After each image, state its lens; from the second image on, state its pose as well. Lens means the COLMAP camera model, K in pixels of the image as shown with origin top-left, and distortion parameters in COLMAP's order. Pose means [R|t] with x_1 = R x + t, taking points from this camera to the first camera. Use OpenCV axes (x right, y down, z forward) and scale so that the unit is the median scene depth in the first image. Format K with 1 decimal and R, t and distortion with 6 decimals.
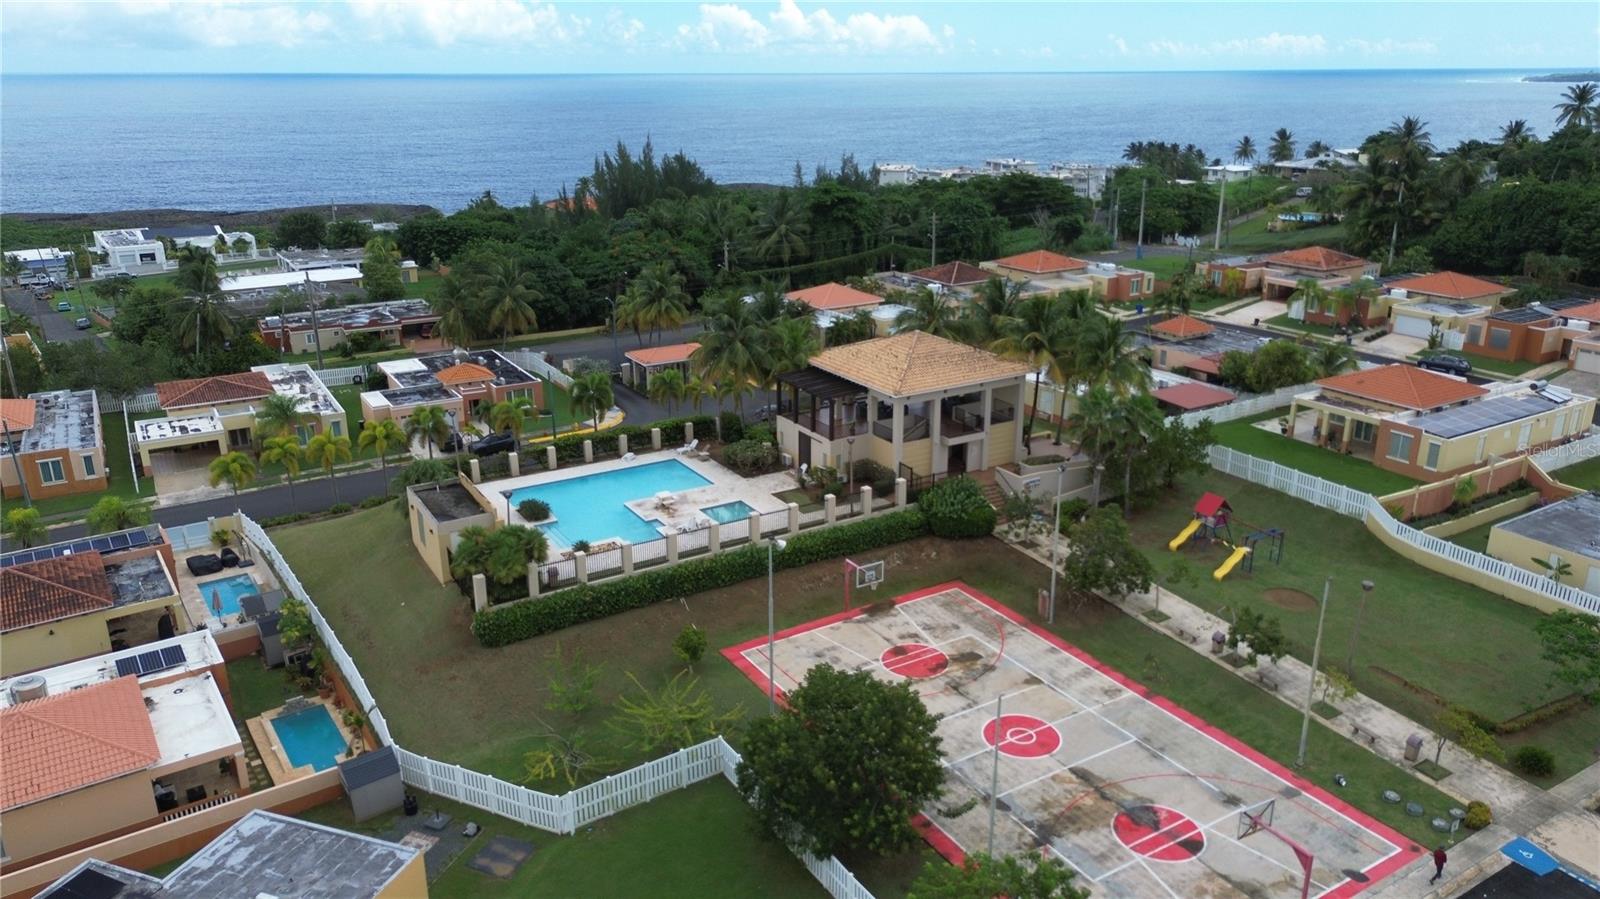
lens RADIAL K [[1118.6, 0, 800.0], [0, 1118.6, 449.5], [0, 0, 1]] dist [0.078811, -0.114059]
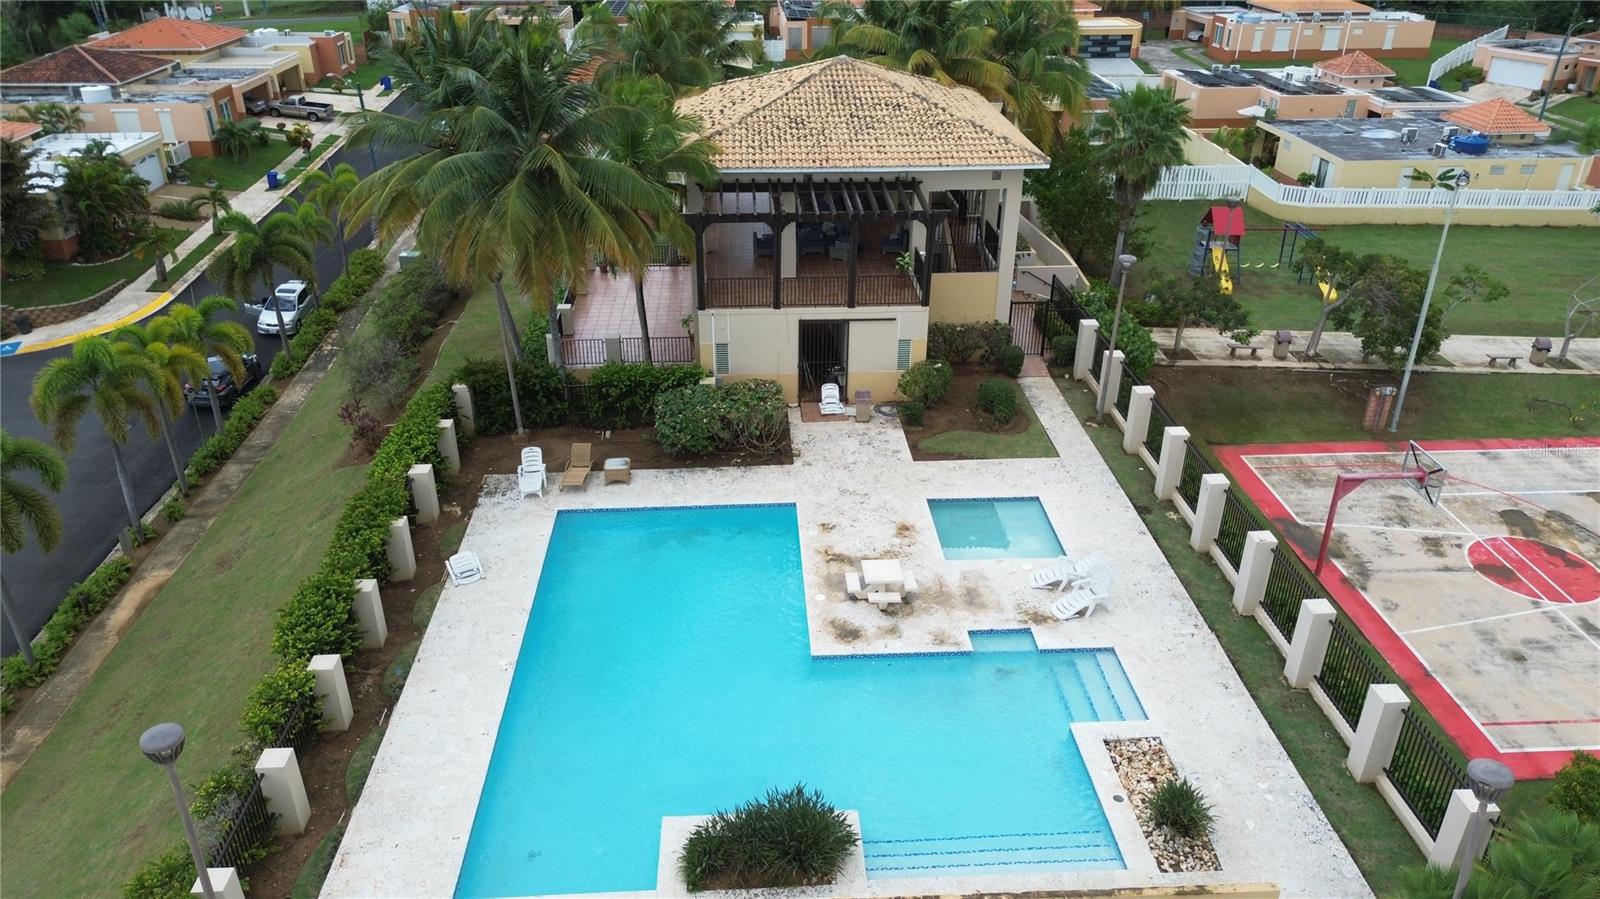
lens RADIAL K [[1118.6, 0, 800.0], [0, 1118.6, 449.5], [0, 0, 1]] dist [0.078811, -0.114059]
pose [[0.481795, -0.410029, 0.774435, -0.401001], [0.280712, 0.909417, 0.306858, -0.116716], [-0.830105, 0.069551, 0.553253, 0.813248]]
